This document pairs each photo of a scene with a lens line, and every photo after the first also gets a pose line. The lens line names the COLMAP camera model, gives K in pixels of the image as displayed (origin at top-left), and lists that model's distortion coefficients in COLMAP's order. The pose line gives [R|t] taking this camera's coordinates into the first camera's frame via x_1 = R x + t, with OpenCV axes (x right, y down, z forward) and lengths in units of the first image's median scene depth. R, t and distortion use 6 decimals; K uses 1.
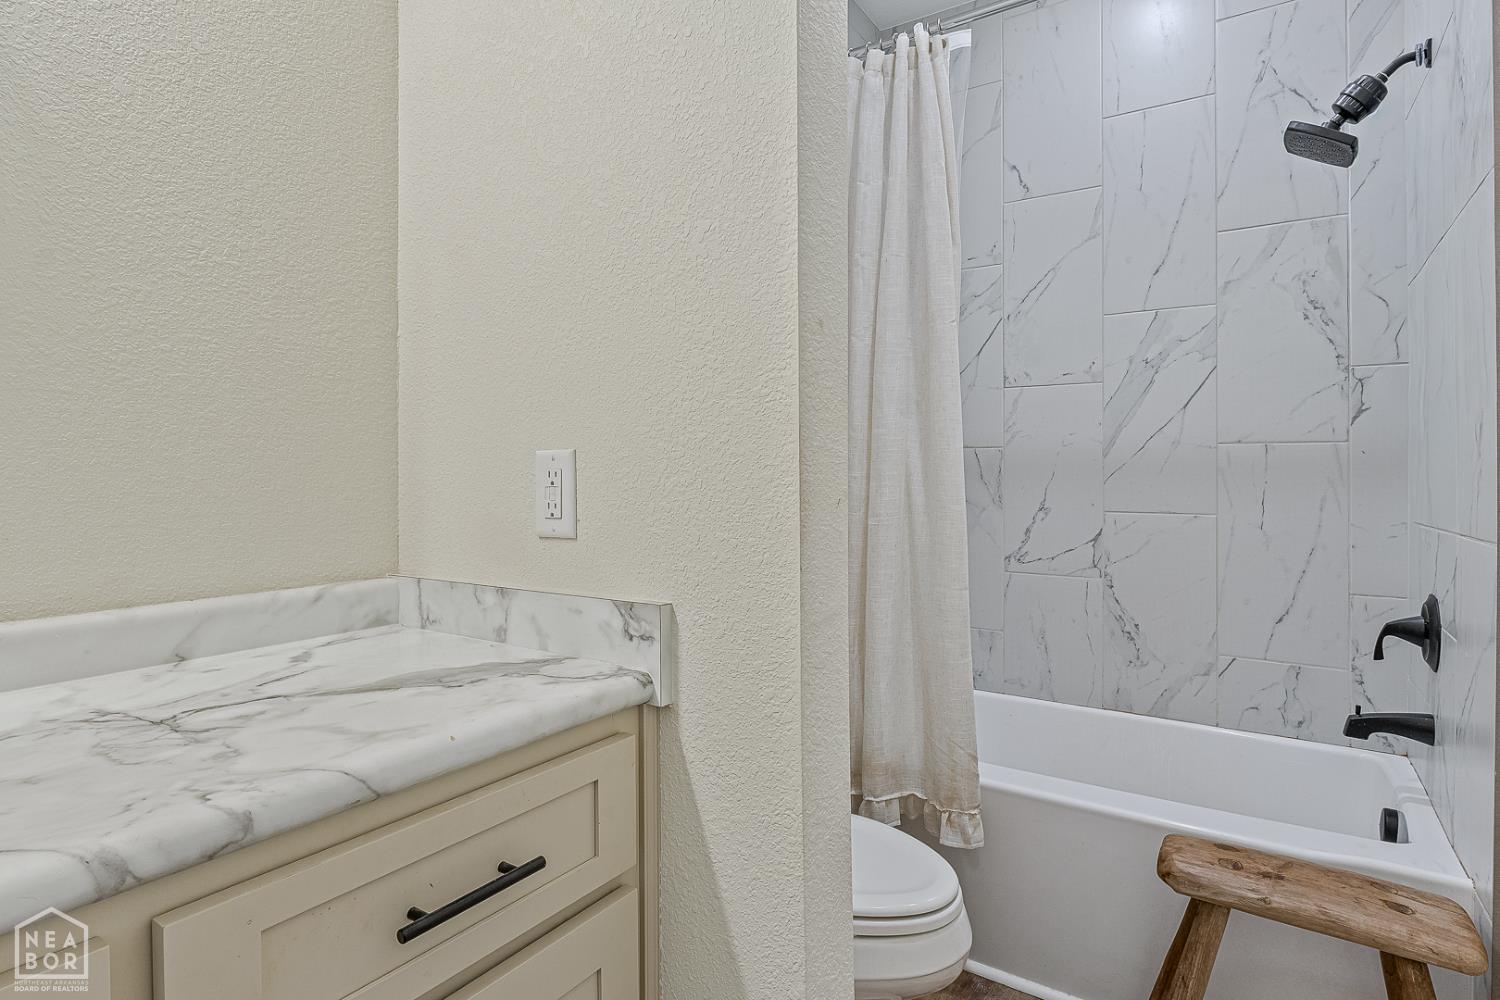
lens RADIAL K [[769.0, 0, 749.6], [0, 769.0, 490.6], [0, 0, 1]] dist [-0.004068, -0.000586]
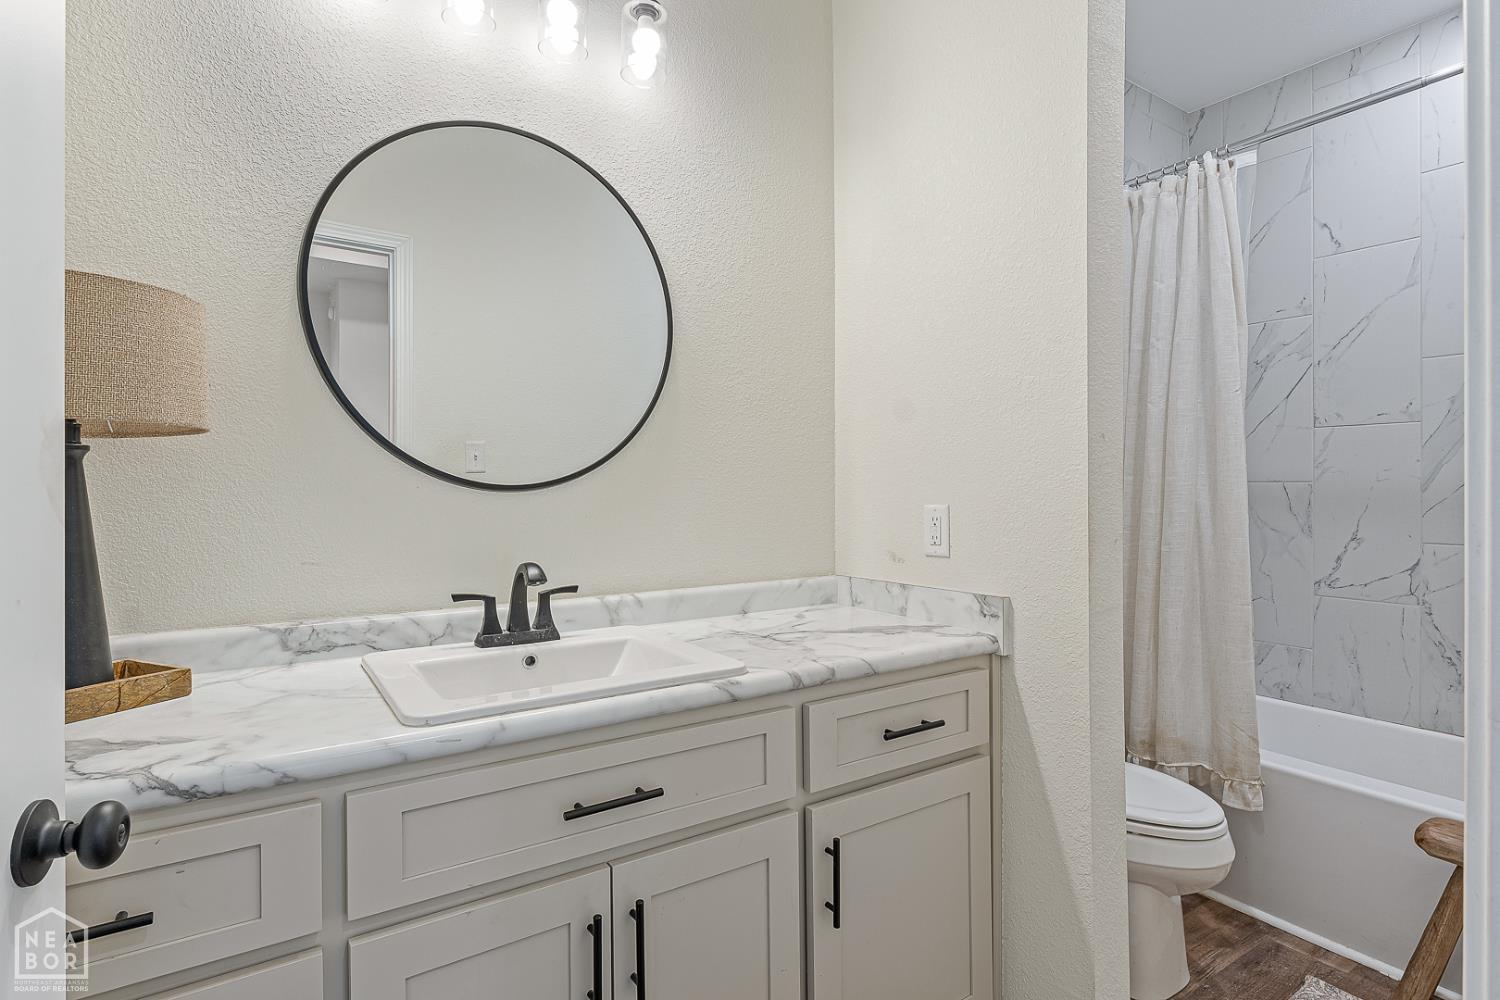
lens RADIAL K [[764.9, 0, 745.7], [0, 764.9, 493.9], [0, 0, 1]] dist [-0.003272, -0.001542]
pose [[0.920779, 0.000333, -0.390084, 0.016186], [-0.003861, 0.999958, -0.008260, -0.048058], [0.390065, 0.009112, 0.920742, -0.571360]]
